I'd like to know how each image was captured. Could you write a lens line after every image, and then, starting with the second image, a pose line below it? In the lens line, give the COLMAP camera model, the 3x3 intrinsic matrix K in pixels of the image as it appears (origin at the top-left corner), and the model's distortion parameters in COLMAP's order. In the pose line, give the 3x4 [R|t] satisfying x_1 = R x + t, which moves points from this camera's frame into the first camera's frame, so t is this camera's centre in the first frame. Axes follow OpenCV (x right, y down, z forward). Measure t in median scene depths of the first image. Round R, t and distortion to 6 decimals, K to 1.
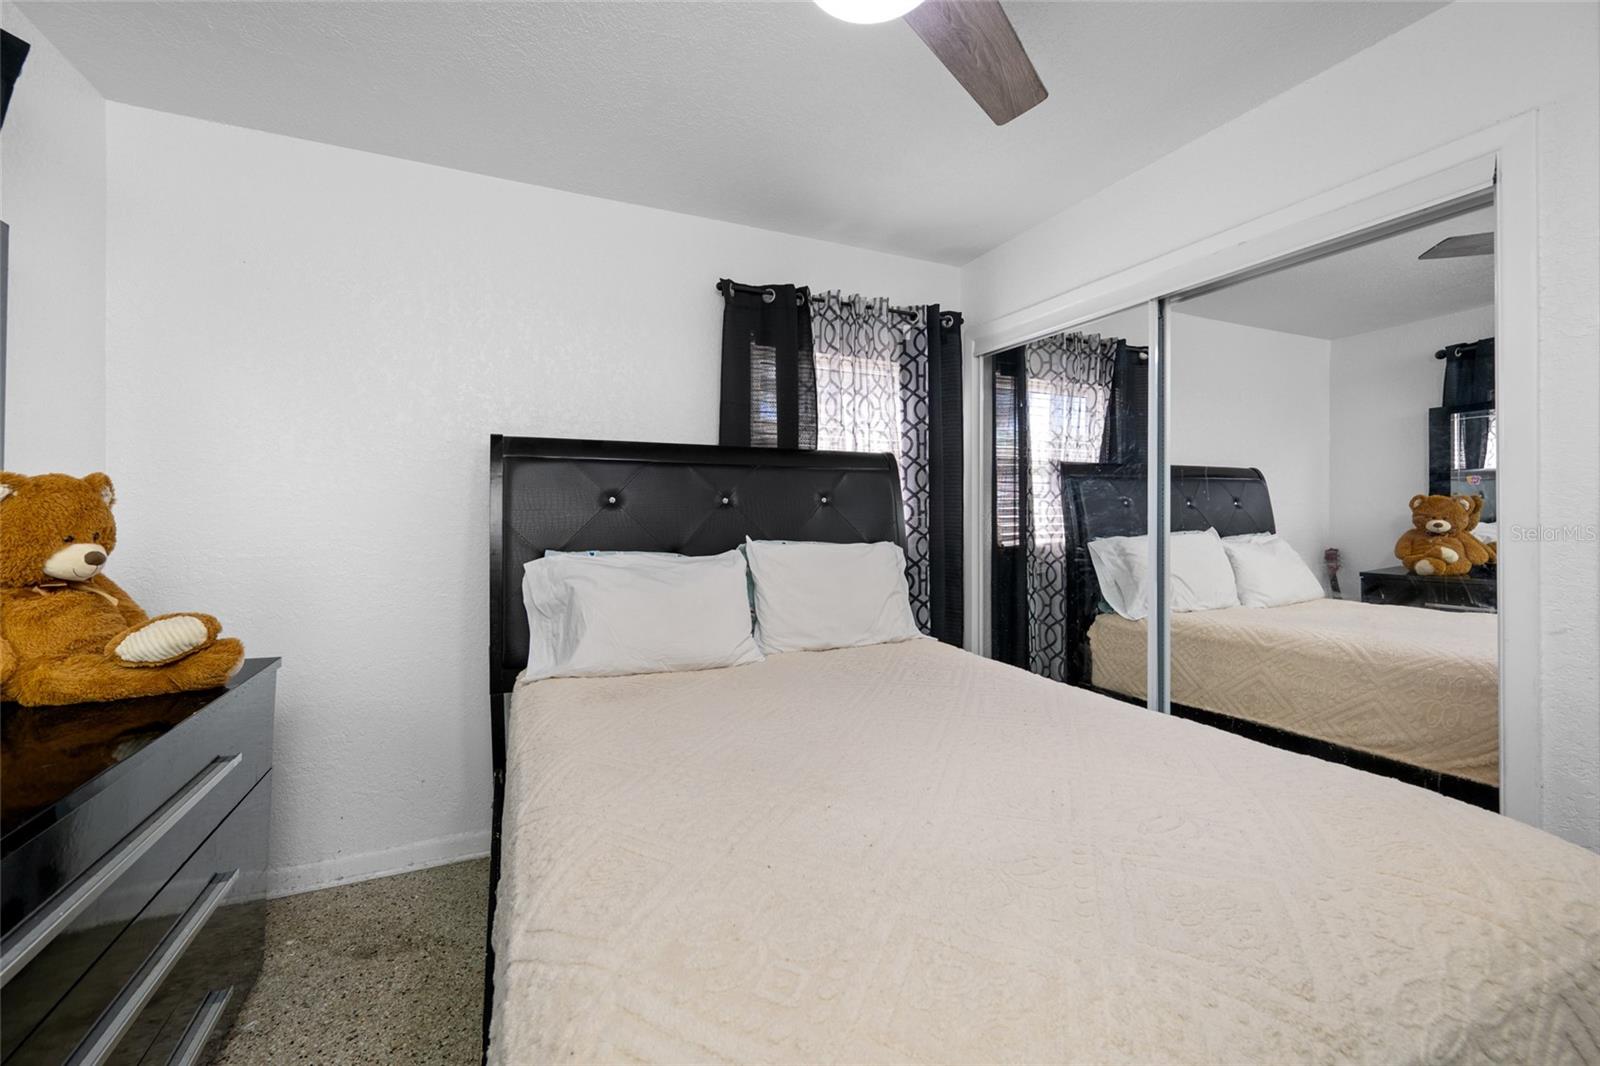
lens RADIAL K [[646.2, 0, 798.7], [0, 646.2, 521.2], [0, 0, 1]] dist [0.000910, -0.000007]
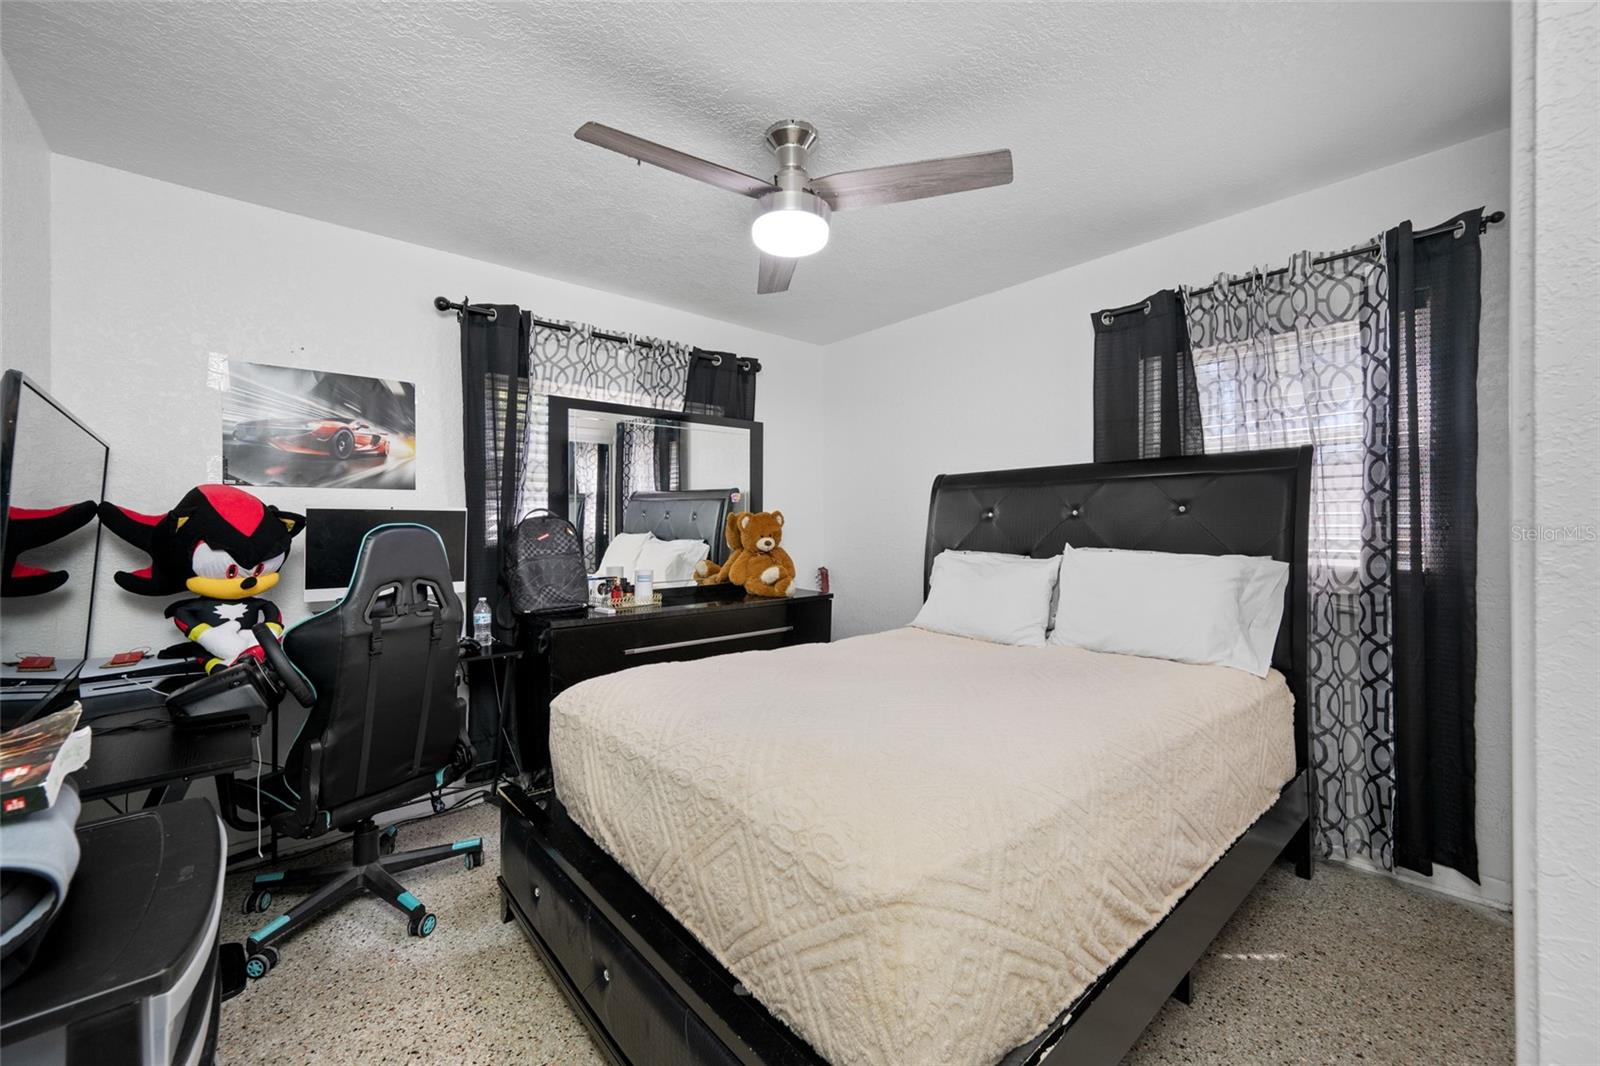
lens RADIAL K [[640.9, 0, 804.6], [0, 640.9, 535.1], [0, 0, 1]] dist [0.000904, -0.000172]
pose [[0.289520, 0.009543, -0.957124, 0.766740], [-0.003510, 0.999954, 0.008909, -0.000538], [0.957165, 0.000780, 0.289541, 0.193403]]
